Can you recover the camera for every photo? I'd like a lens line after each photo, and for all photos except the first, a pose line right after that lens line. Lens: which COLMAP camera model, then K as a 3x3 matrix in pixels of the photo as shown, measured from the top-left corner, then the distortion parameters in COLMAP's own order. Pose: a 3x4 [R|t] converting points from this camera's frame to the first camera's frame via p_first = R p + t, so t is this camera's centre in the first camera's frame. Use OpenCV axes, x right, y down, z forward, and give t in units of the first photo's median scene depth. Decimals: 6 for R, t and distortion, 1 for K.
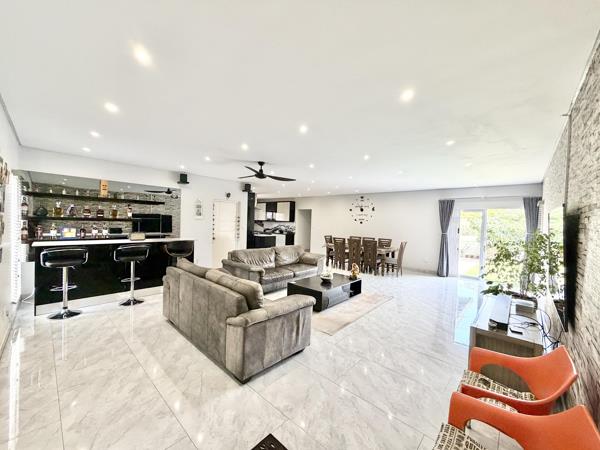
lens RADIAL K [[240.4, 0, 300.0], [0, 240.4, 225.0], [0, 0, 1]] dist [-0.000125, -0.000082]
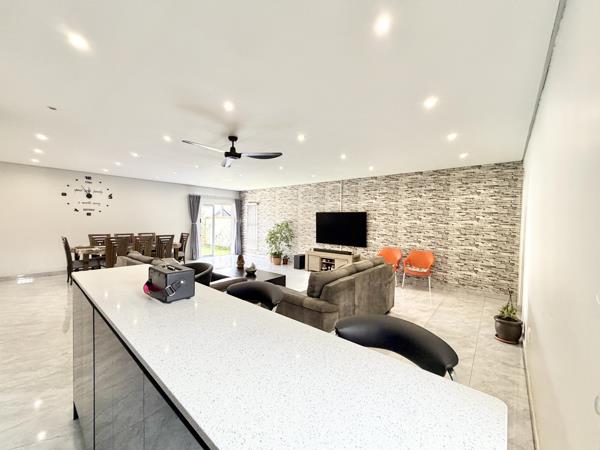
lens RADIAL K [[240.4, 0, 300.0], [0, 240.4, 225.0], [0, 0, 1]] dist [-0.000125, -0.000082]
pose [[-0.036471, -0.047839, 0.998189, -0.602483], [0.000709, 0.998852, 0.047896, -0.014889], [-0.999334, 0.002455, -0.036395, 0.538010]]
